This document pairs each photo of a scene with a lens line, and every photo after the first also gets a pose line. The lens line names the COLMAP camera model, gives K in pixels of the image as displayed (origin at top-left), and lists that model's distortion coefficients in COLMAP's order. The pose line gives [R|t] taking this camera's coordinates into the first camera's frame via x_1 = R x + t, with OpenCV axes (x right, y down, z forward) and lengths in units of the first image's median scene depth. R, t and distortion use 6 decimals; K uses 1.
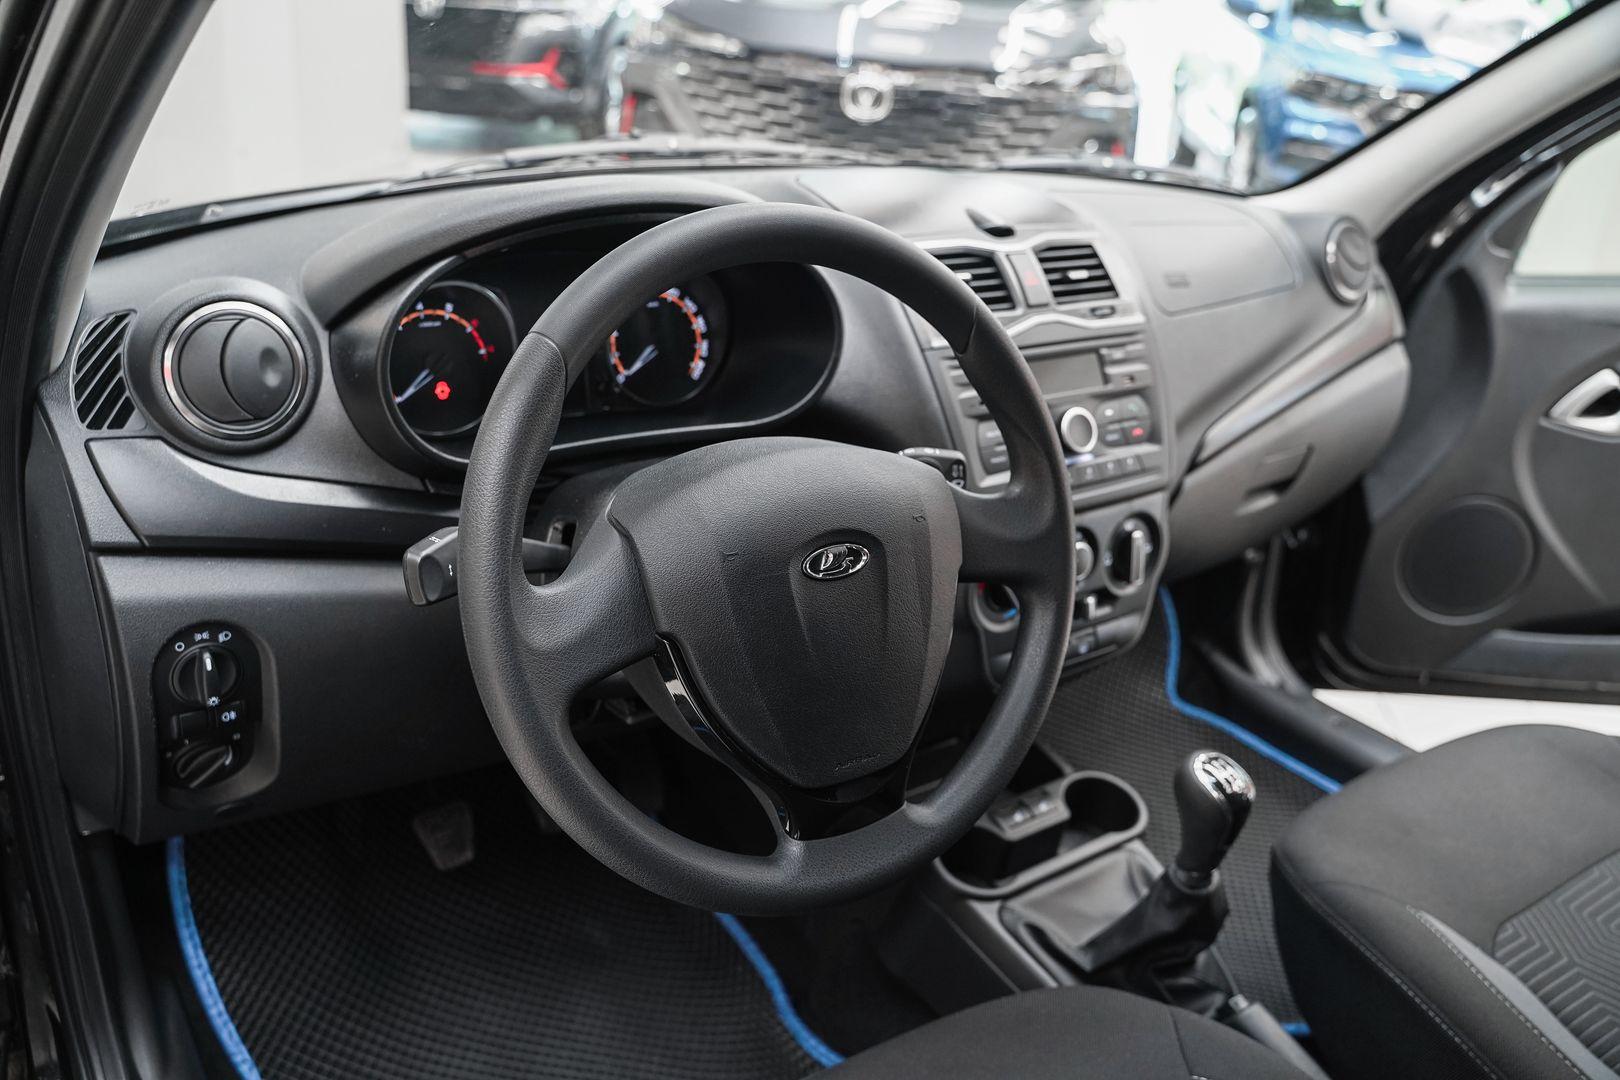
lens RADIAL K [[1316.3, 0, 804.8], [0, 1316.3, 537.2], [0, 0, 1]] dist [-0.122722, 0.102768]
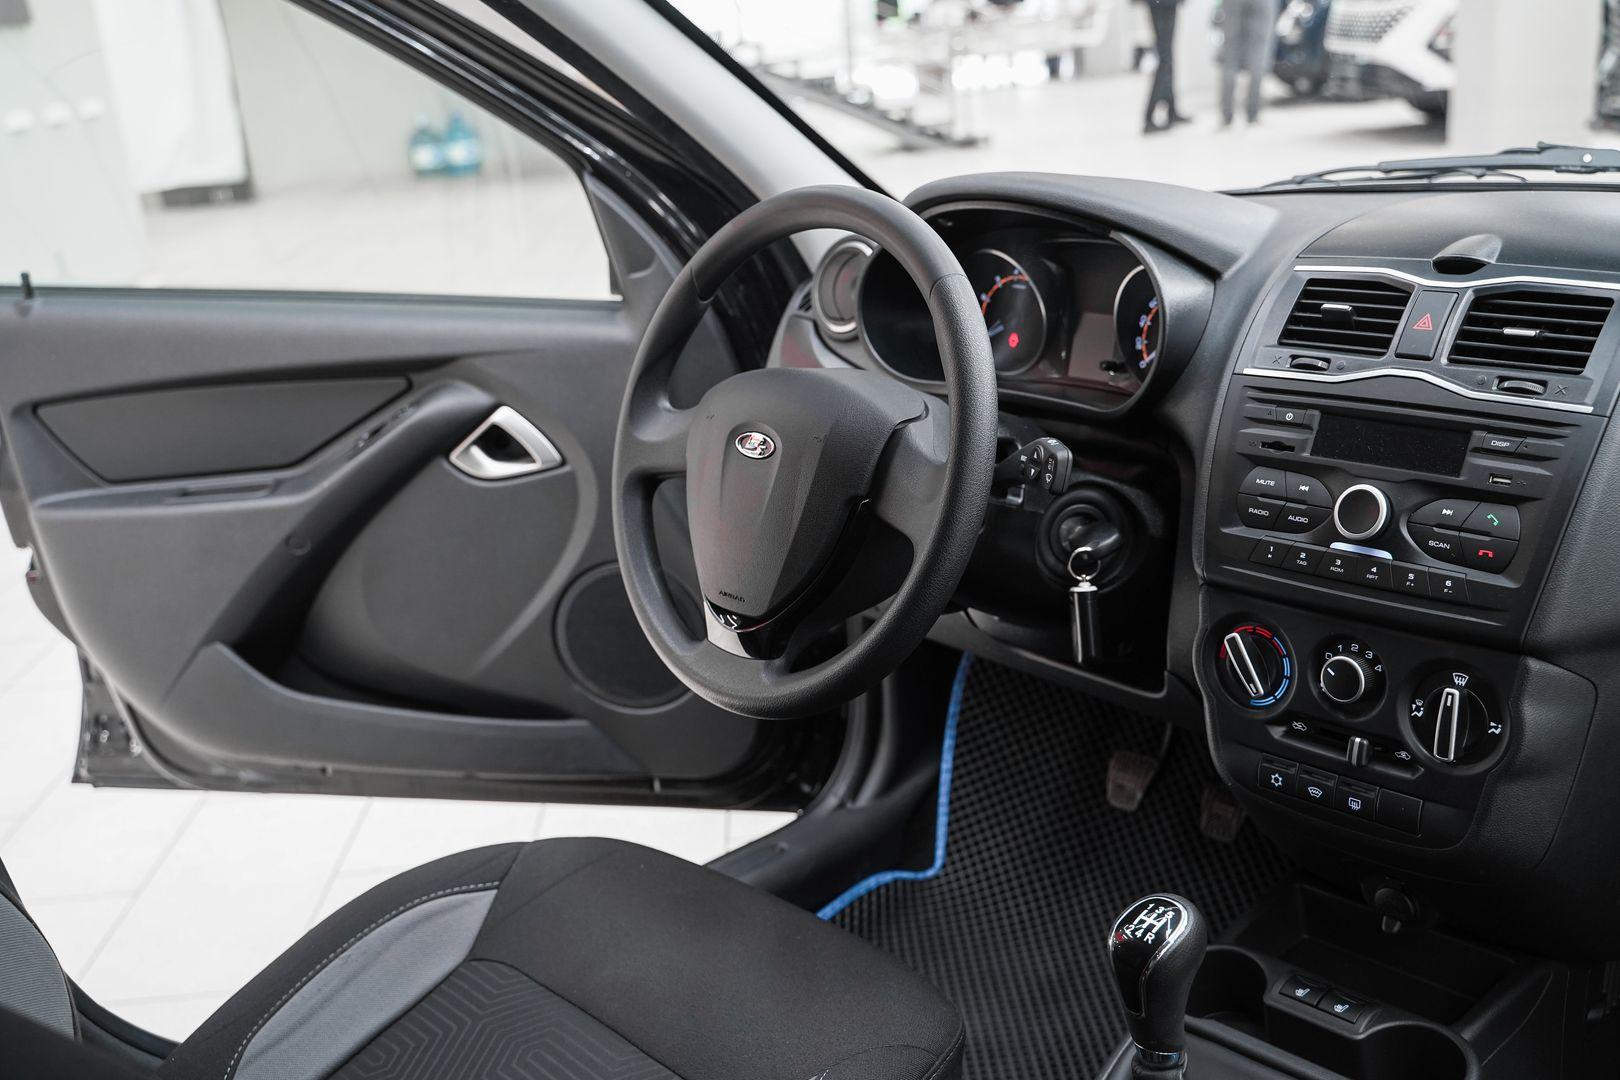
lens RADIAL K [[1670.1, 0, 812.7], [0, 1670.1, 531.5], [0, 0, 1]] dist [-0.034488, 0.037463]
pose [[0.139687, 0.228662, -0.963432, 1.076772], [-0.305092, 0.935575, 0.177816, -0.140916], [0.942022, 0.269097, 0.200451, 0.466279]]
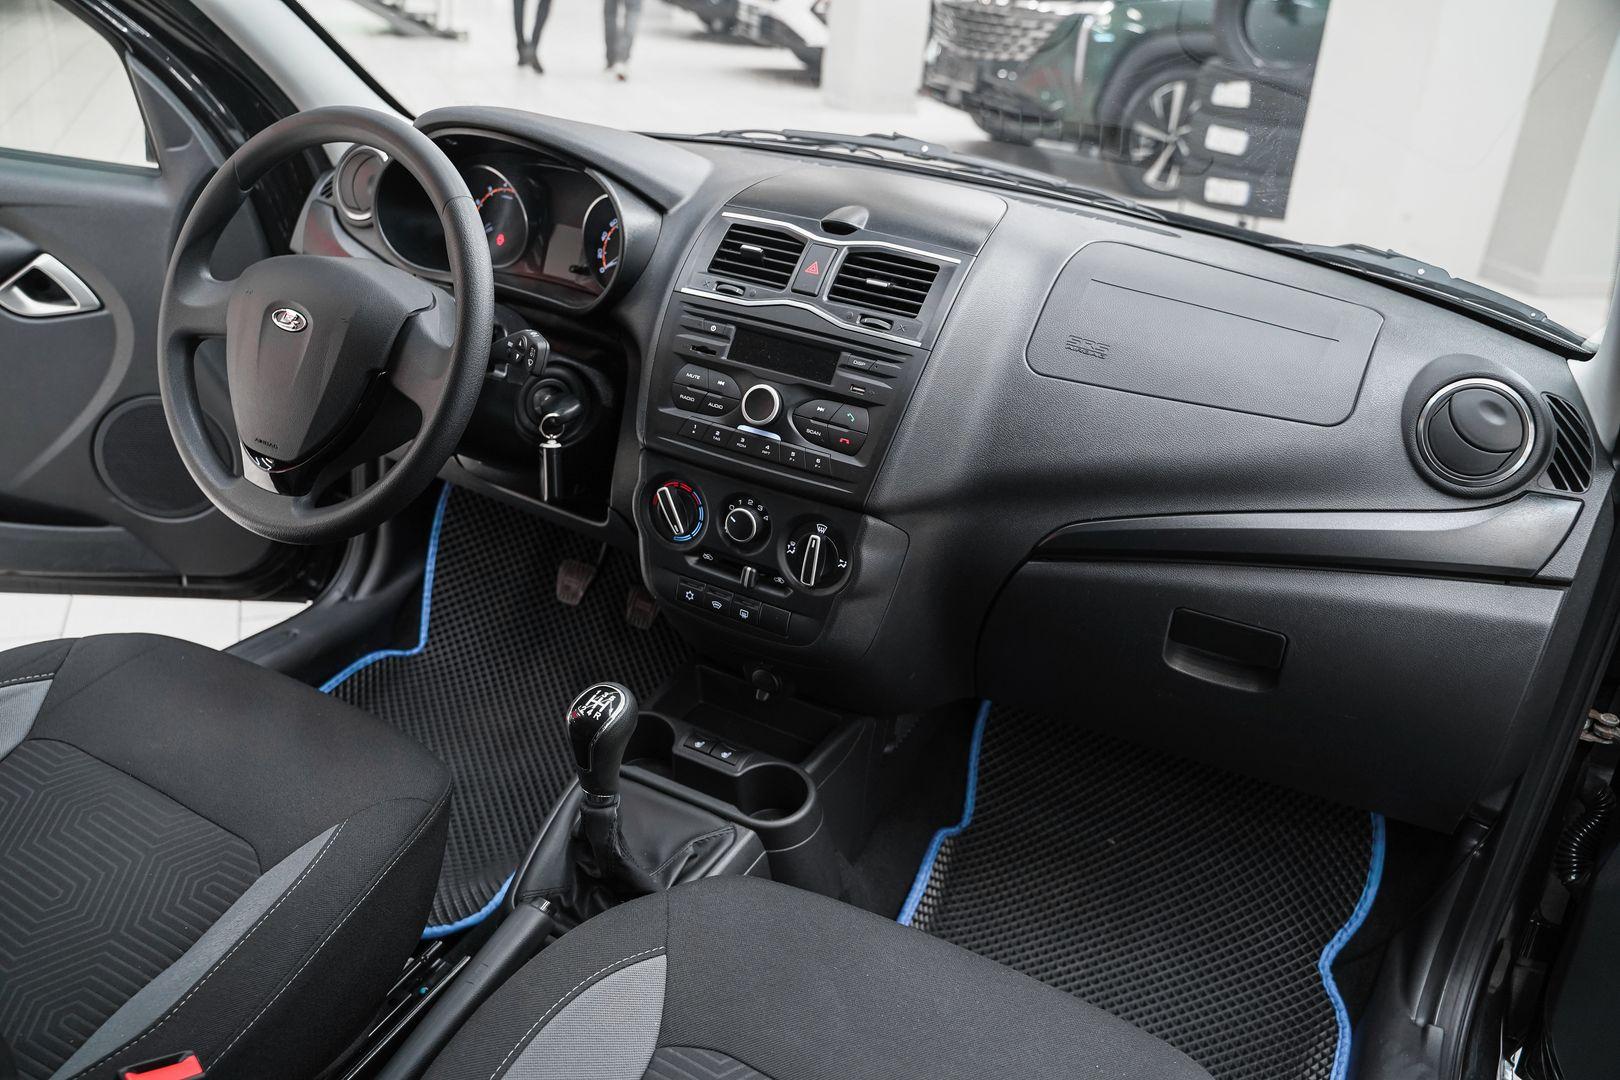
lens RADIAL K [[1316.3, 0, 804.8], [0, 1316.3, 537.2], [0, 0, 1]] dist [-0.122722, 0.102768]
pose [[0.462609, 0.360684, -0.809876, 1.085746], [-0.406612, 0.898077, 0.167705, -0.171036], [0.787820, 0.251723, 0.562117, 0.425100]]
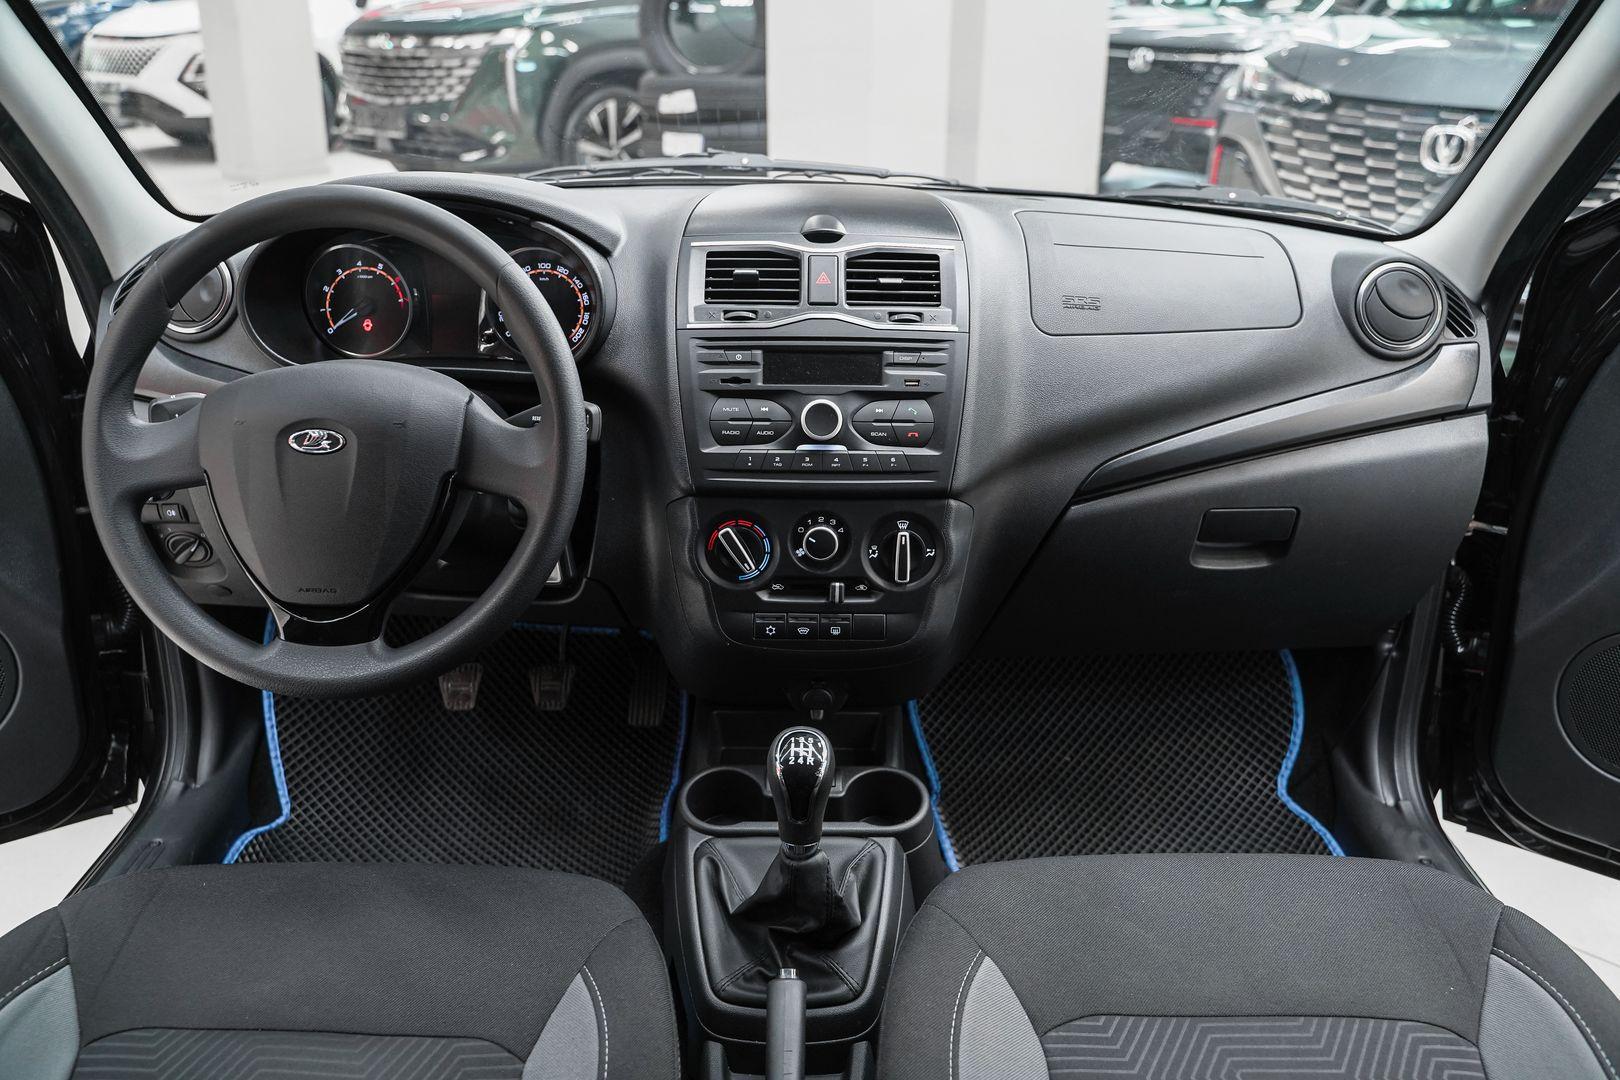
lens RADIAL K [[1316.3, 0, 804.8], [0, 1316.3, 537.2], [0, 0, 1]] dist [-0.122722, 0.102768]
pose [[0.824298, 0.169308, -0.540248, 0.757878], [-0.189758, 0.981664, 0.018115, -0.003233], [0.533409, 0.087584, 0.841311, 0.087072]]
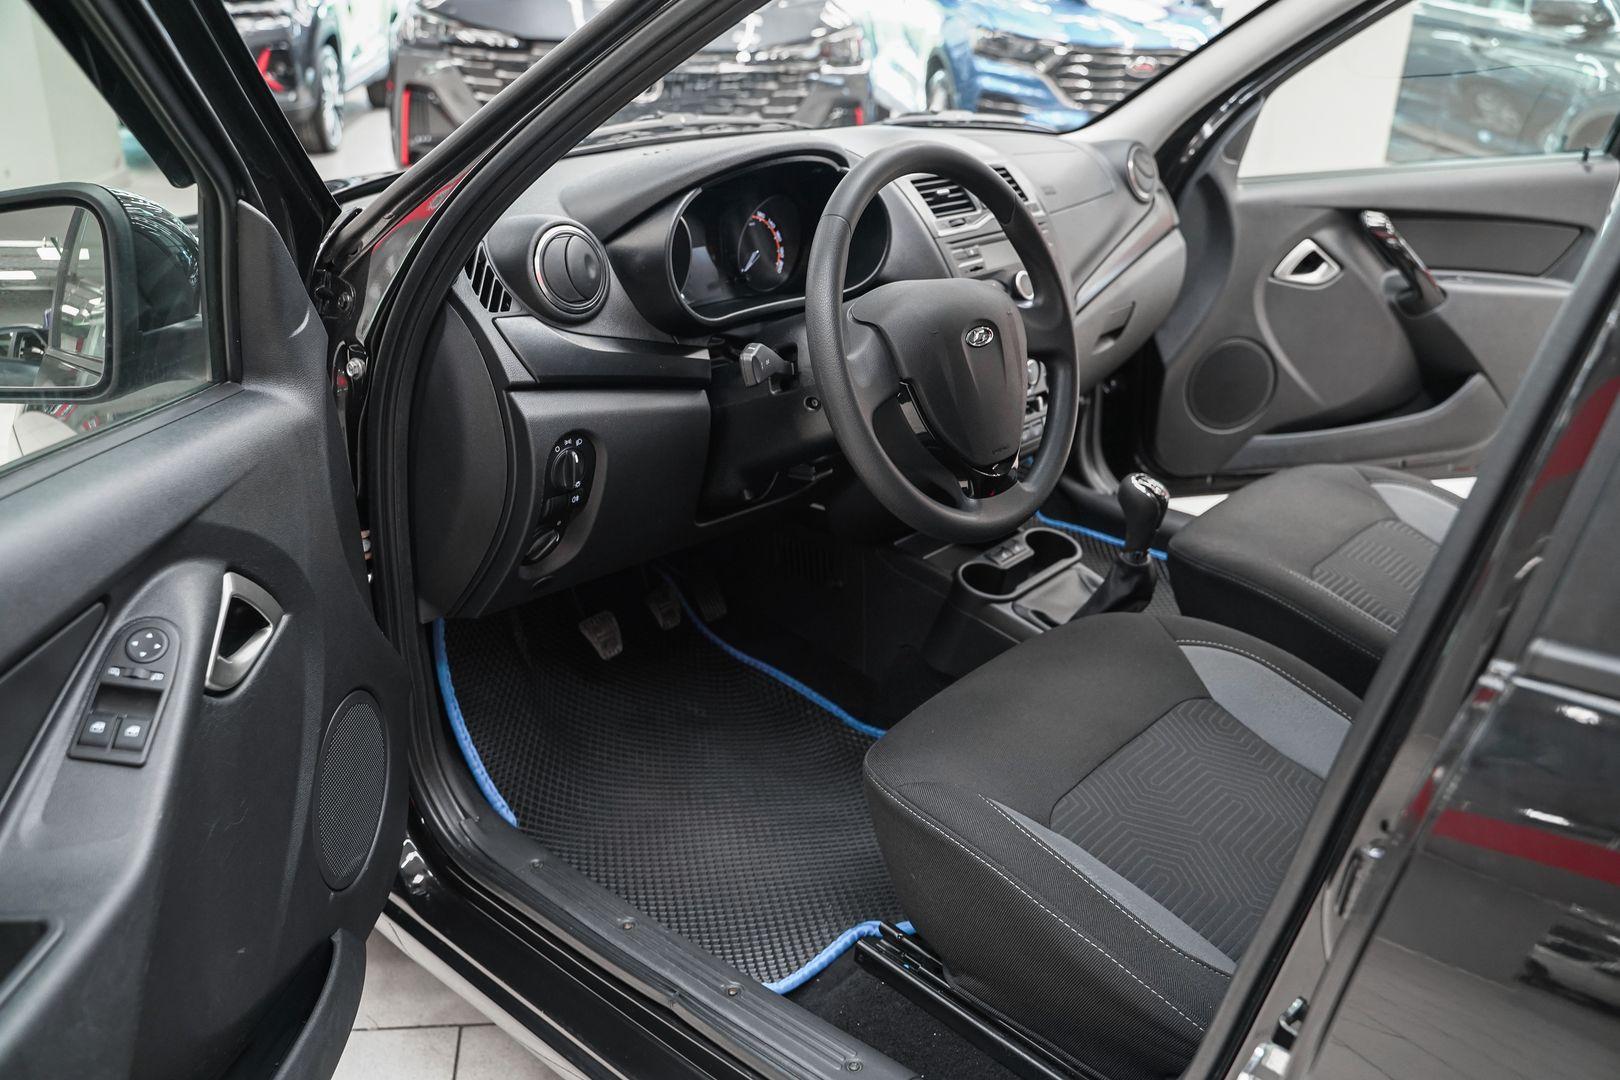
lens RADIAL K [[1339.7, 0, 810.0], [0, 1339.7, 540.0], [0, 0, 1]] dist [-0.122477, 0.125254]
pose [[0.966714, -0.129991, 0.220379, -0.400535], [0.127383, 0.991511, 0.026069, 0.136051], [-0.221897, 0.002872, 0.975066, -0.450429]]
